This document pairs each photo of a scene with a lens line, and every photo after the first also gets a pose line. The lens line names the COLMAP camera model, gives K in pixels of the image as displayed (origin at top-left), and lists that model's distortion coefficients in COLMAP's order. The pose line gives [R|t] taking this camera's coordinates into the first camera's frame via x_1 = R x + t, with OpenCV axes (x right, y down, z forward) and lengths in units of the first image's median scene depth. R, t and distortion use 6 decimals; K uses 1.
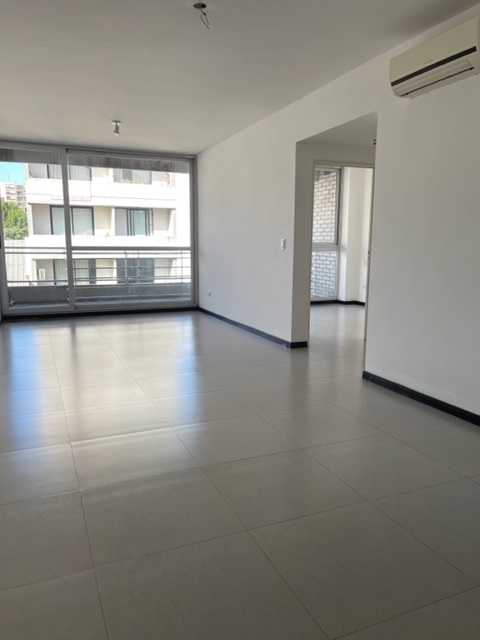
lens RADIAL K [[480.9, 0, 239.6], [0, 480.9, 323.1], [0, 0, 1]] dist [0.033534, -0.045302]
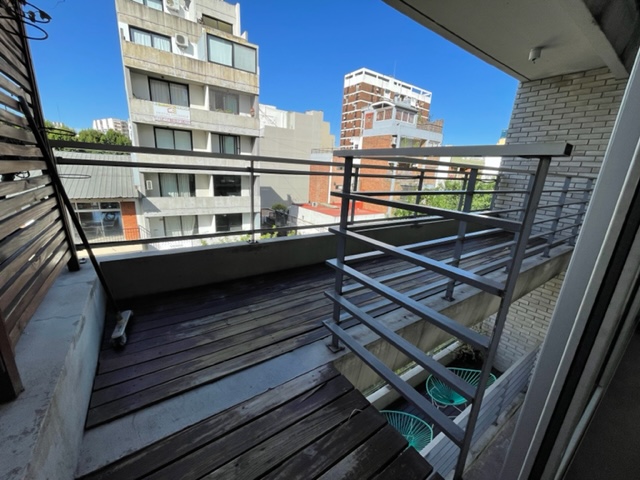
lens RADIAL K [[259.2, 0, 317.5], [0, 259.2, 241.6], [0, 0, 1]] dist [-0.001969, -0.000616]
pose [[0.980492, -0.009800, 0.196312, -0.317650], [-0.012636, 0.993548, 0.112710, -0.099911], [-0.196150, -0.112992, 0.974042, 0.686150]]
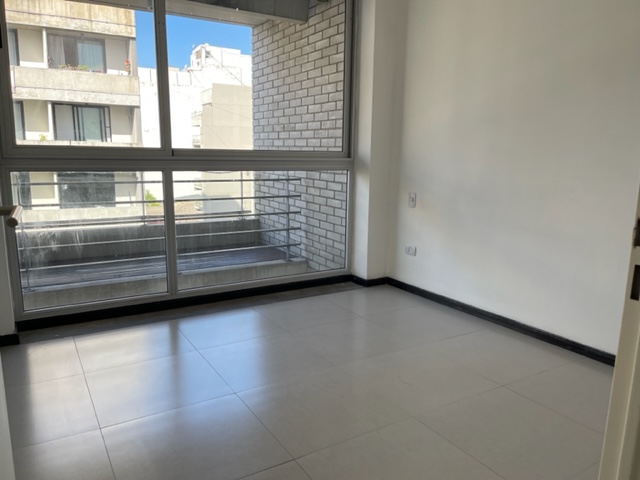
lens RADIAL K [[480.9, 0, 318.7], [0, 480.9, 242.8], [0, 0, 1]] dist [0.033534, -0.045302]
pose [[0.990040, -0.017105, 0.139744, 0.102973], [0.014326, 0.999679, 0.020873, -0.085783], [-0.140056, -0.018664, 0.989968, 0.518587]]
